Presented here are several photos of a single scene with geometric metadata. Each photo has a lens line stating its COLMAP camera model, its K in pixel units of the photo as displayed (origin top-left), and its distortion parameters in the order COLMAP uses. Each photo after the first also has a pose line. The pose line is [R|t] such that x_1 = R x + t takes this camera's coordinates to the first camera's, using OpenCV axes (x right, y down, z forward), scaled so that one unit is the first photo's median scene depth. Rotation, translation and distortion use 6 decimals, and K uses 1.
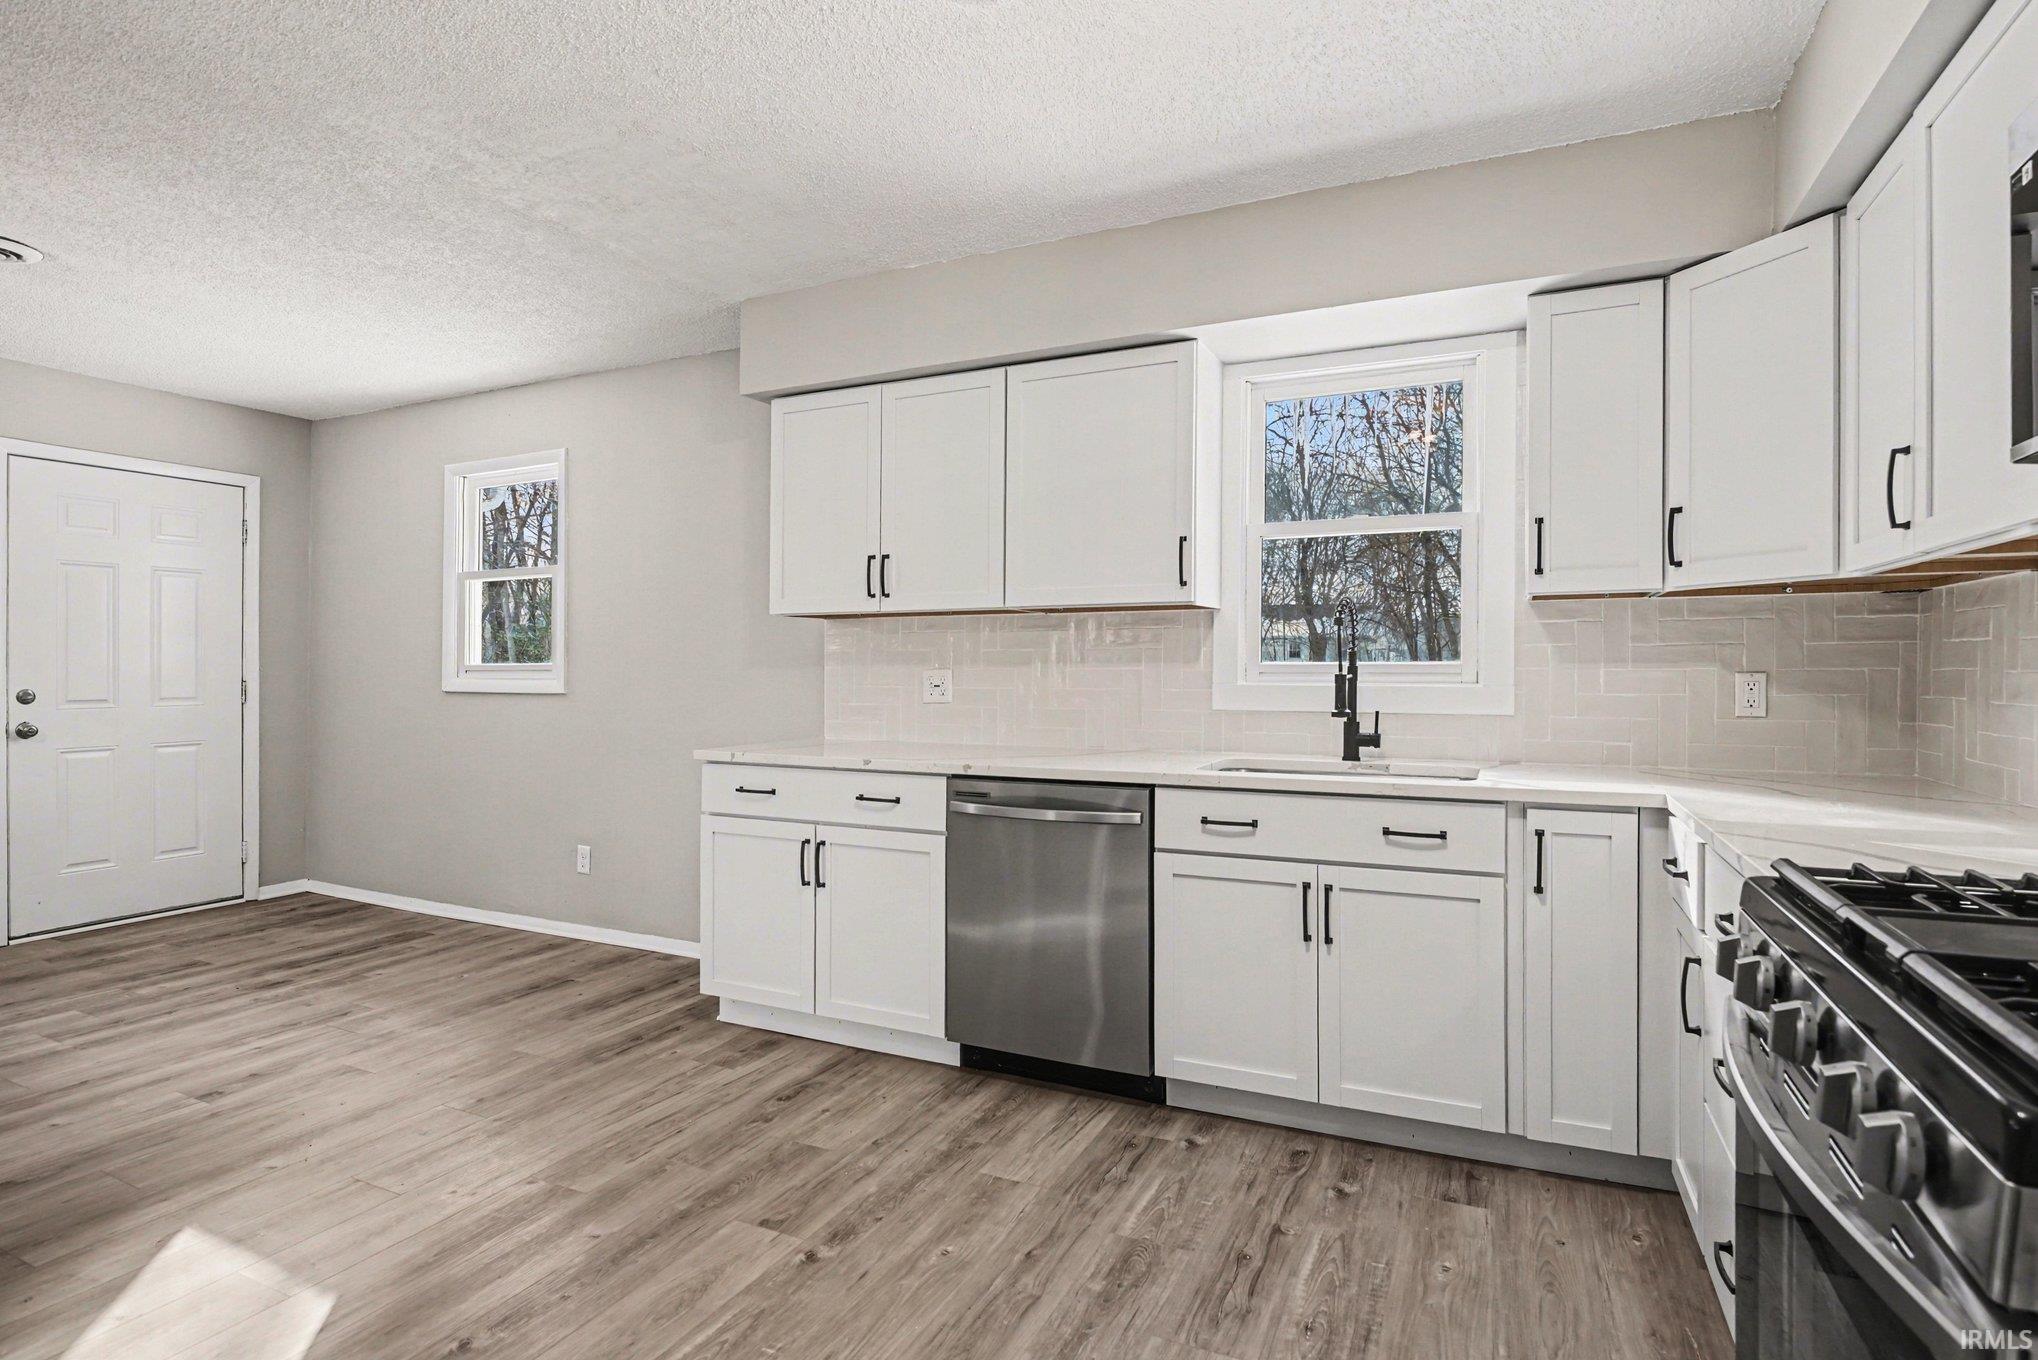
lens RADIAL K [[1001.8, 0, 1021.6], [0, 1001.8, 681.0], [0, 0, 1]] dist [-0.027215, -0.001036]
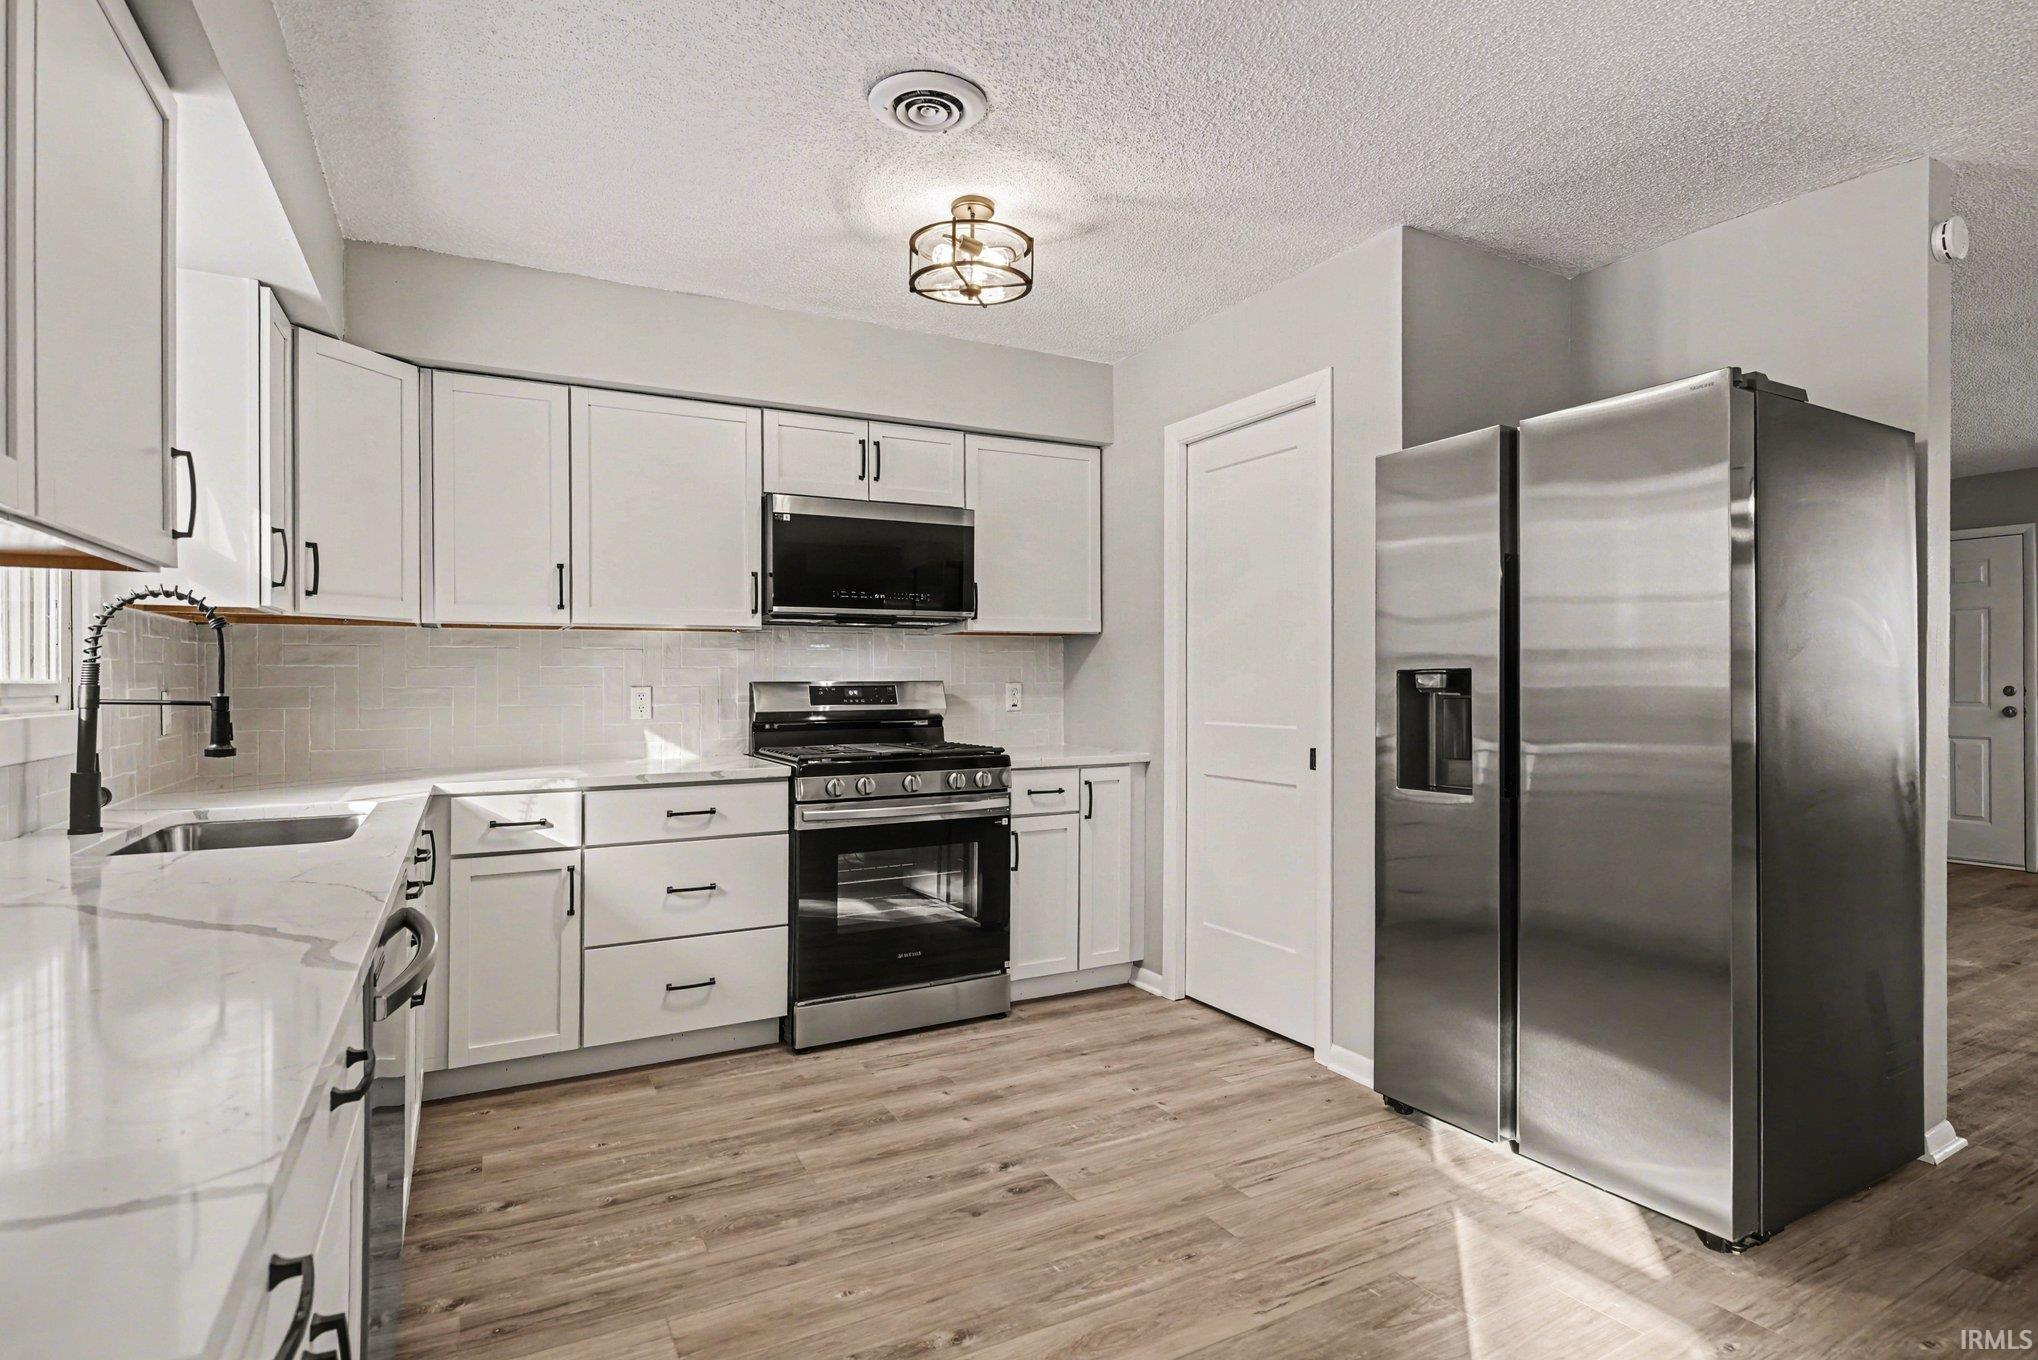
lens RADIAL K [[1014.5, 0, 1029.5], [0, 1014.5, 698.1], [0, 0, 1]] dist [-0.025647, -0.003076]
pose [[-0.802136, -0.007413, 0.597095, -0.653857], [0.010159, 0.999609, 0.026058, -0.021023], [-0.597055, 0.026967, -0.801747, 1.365814]]
